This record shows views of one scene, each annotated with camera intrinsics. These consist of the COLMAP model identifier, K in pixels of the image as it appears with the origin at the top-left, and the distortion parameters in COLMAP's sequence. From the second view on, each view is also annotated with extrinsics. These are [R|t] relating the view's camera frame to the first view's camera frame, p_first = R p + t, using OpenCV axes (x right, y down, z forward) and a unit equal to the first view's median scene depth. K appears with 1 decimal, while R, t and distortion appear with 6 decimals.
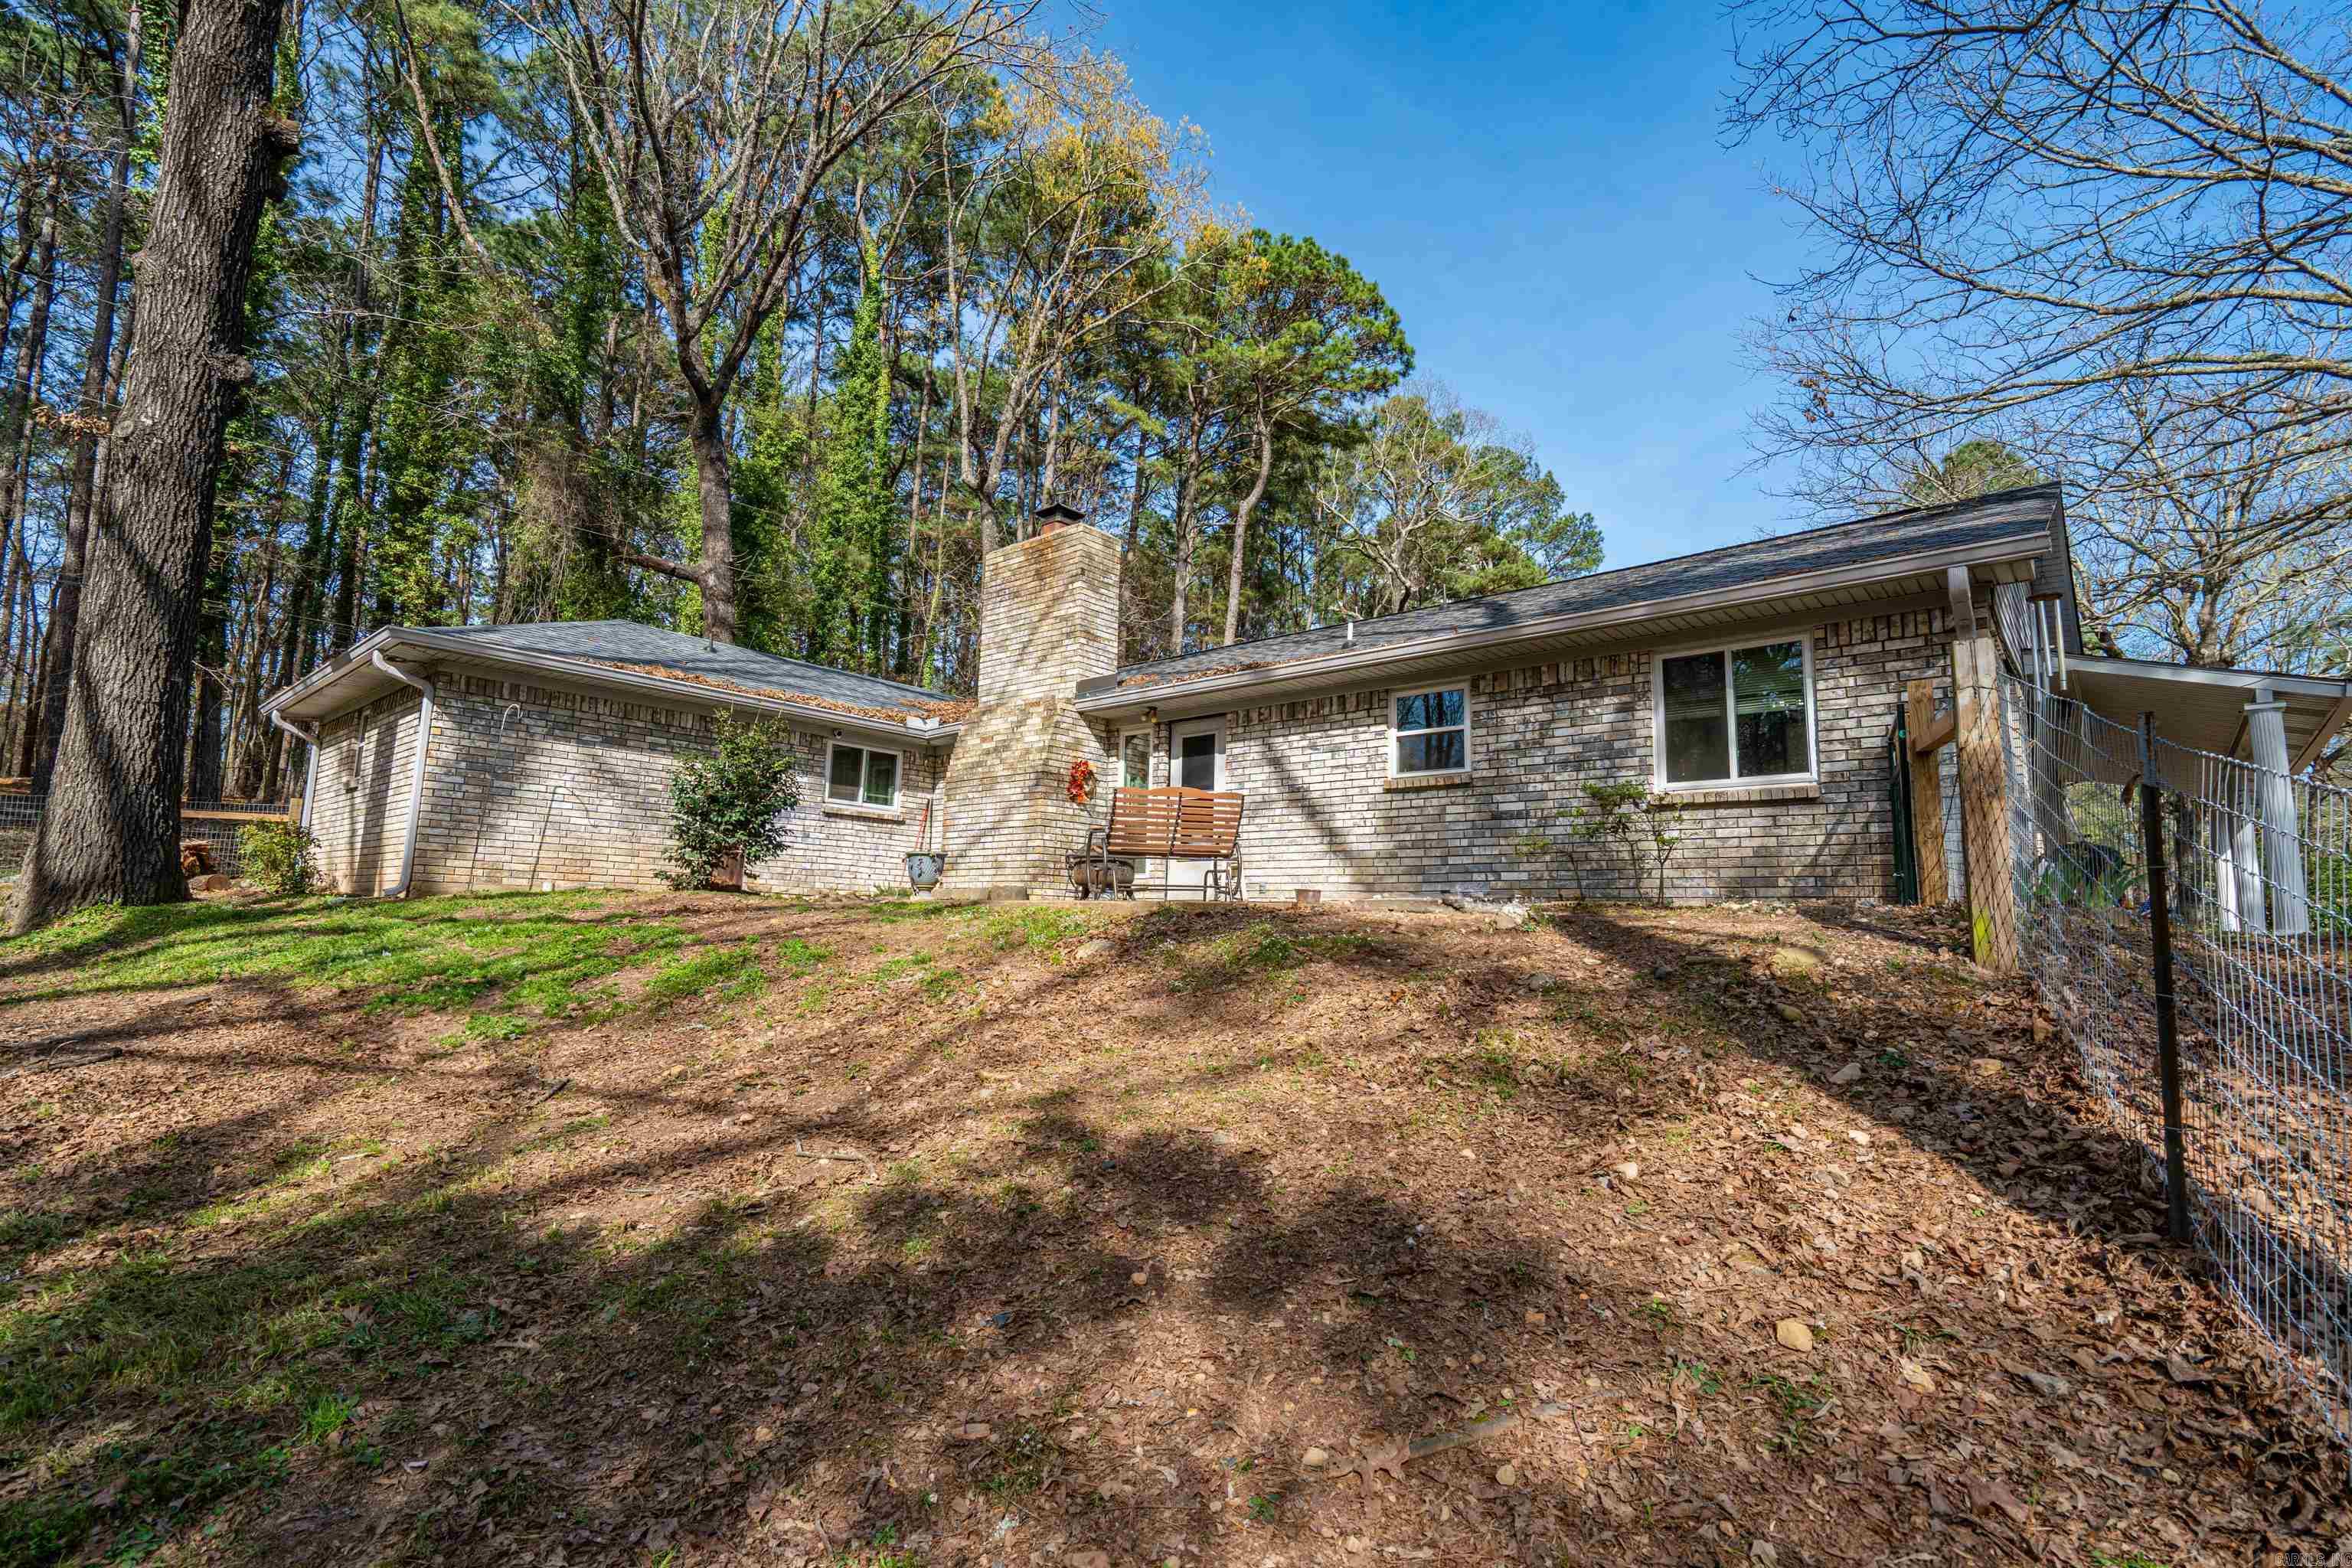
lens RADIAL K [[1072.9, 0, 1176.0], [0, 1072.9, 784.0], [0, 0, 1]] dist [0.002948, -0.000166]
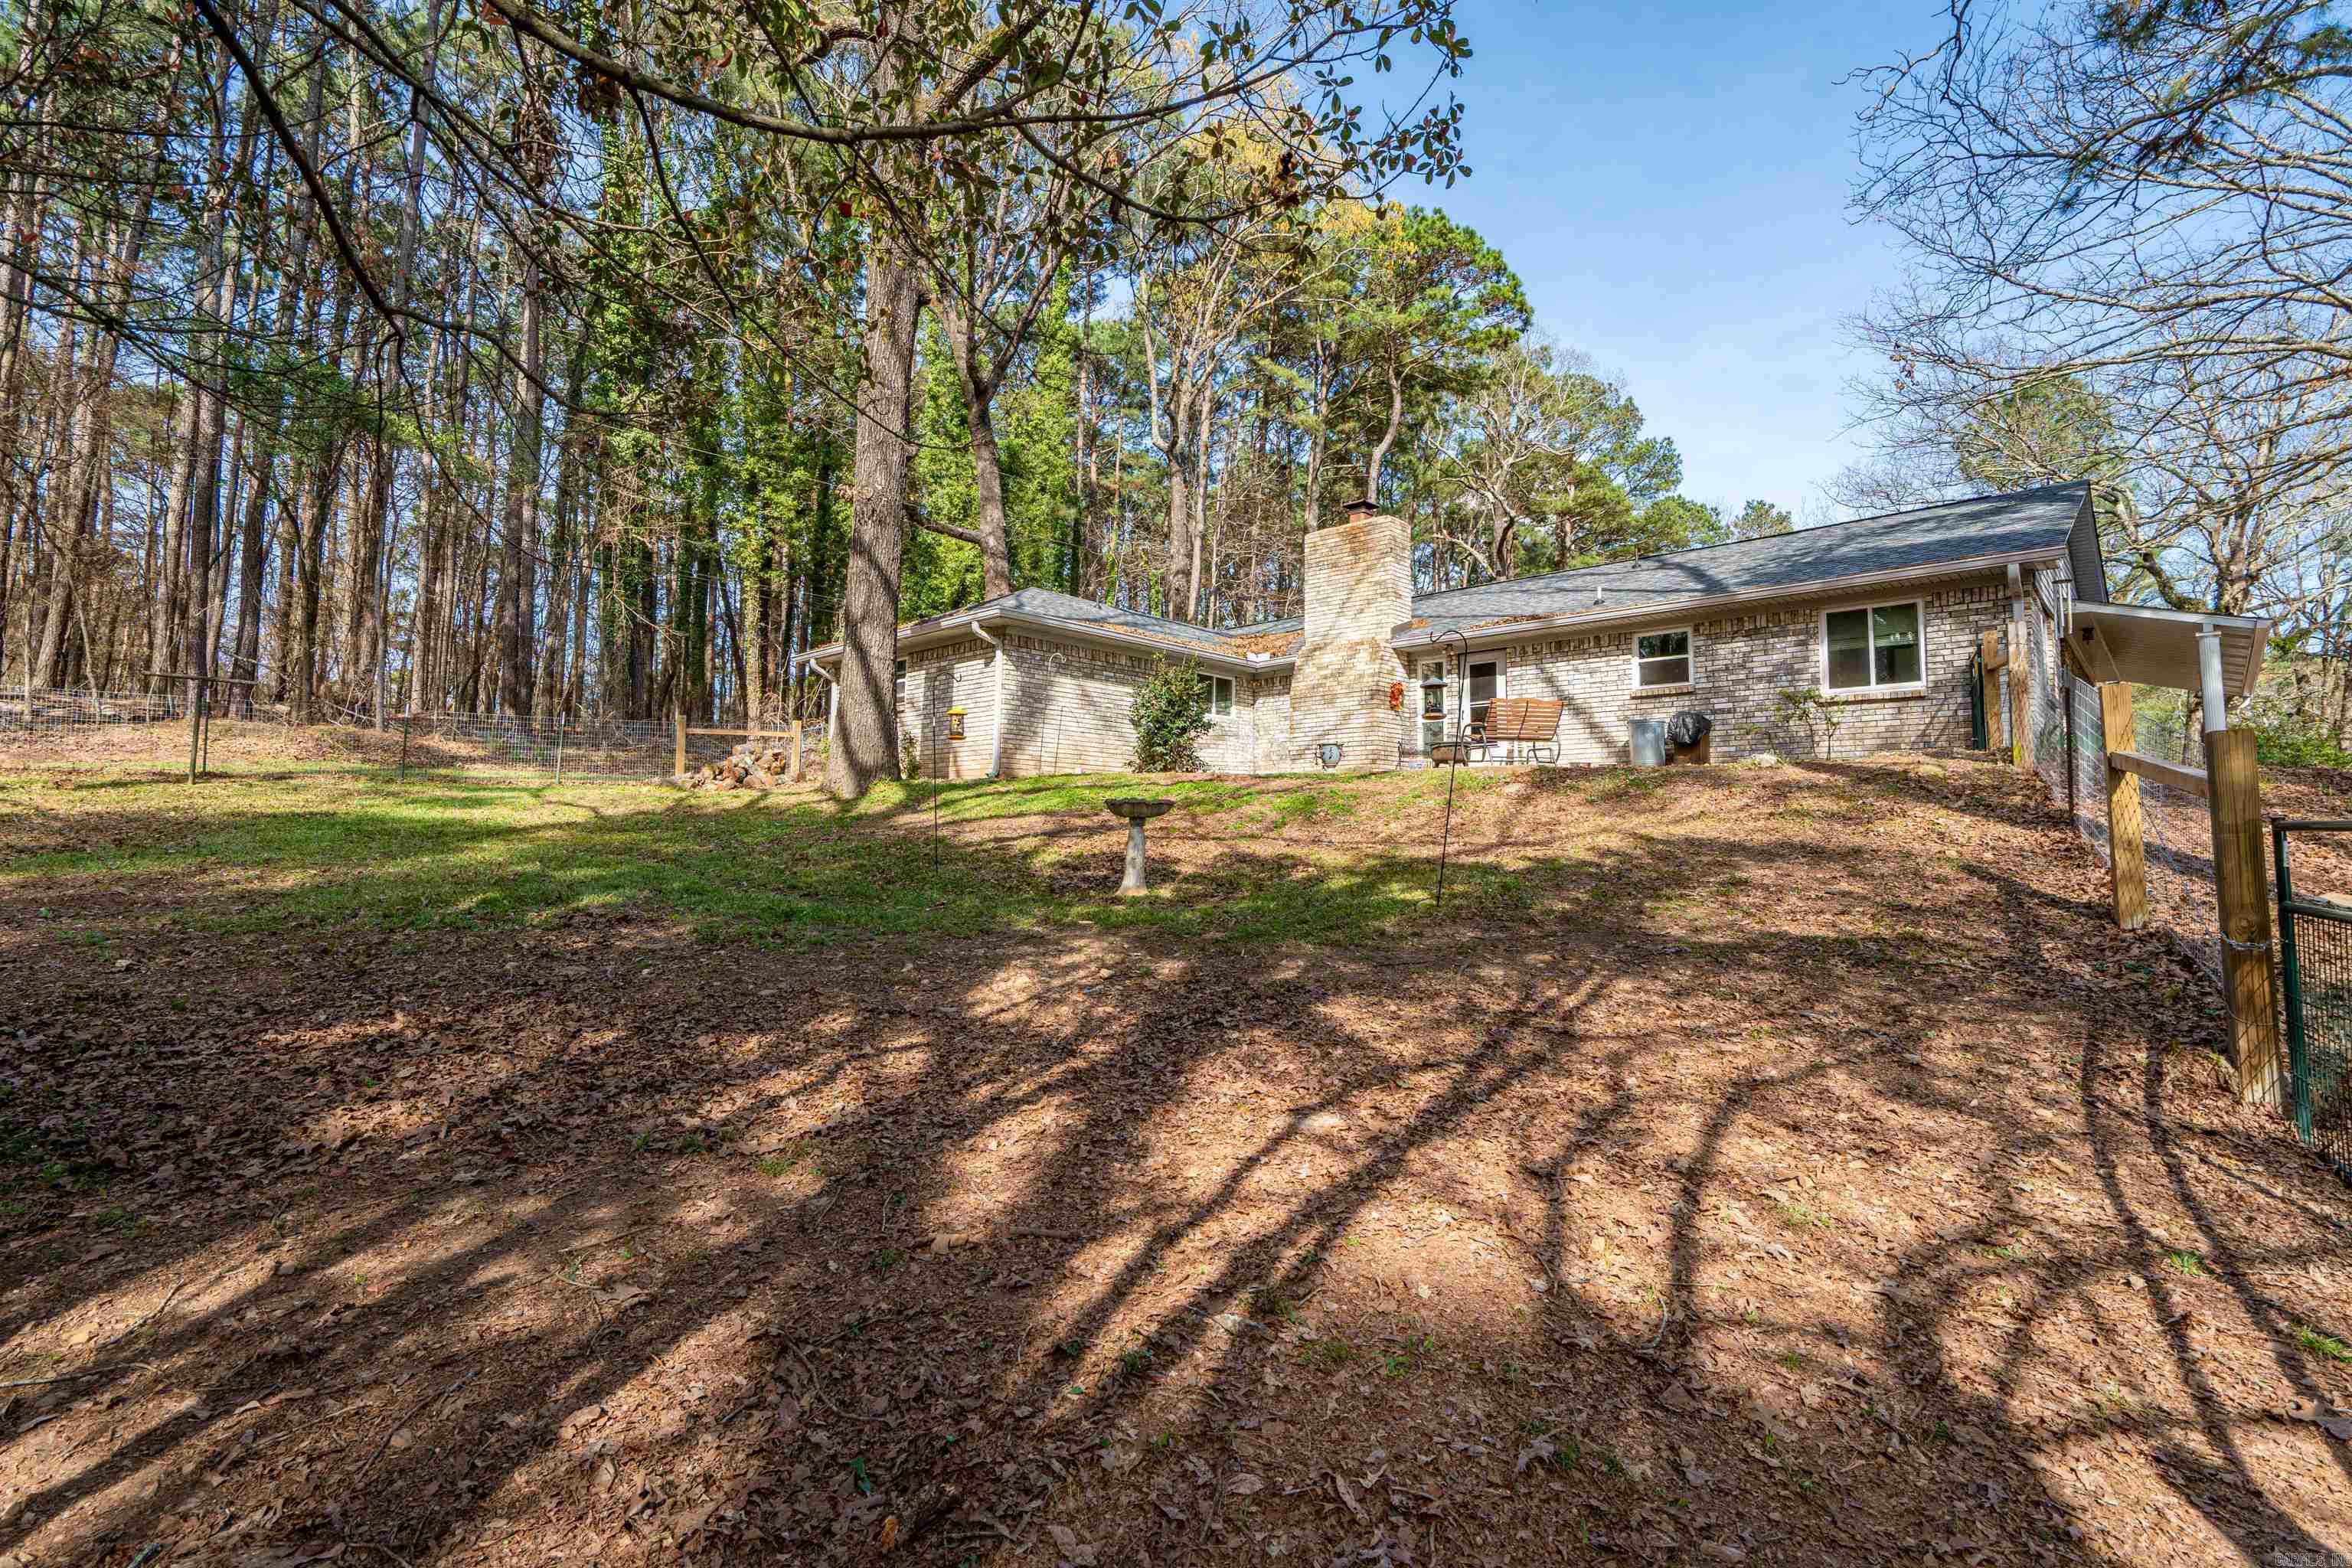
lens RADIAL K [[1064.4, 0, 1179.5], [0, 1064.4, 767.9], [0, 0, 1]] dist [-0.002357, 0.000304]
pose [[0.999111, -0.017135, -0.038521, -0.382530], [0.019542, 0.997823, 0.062987, -0.002168], [0.037357, -0.063684, 0.997271, -0.536758]]
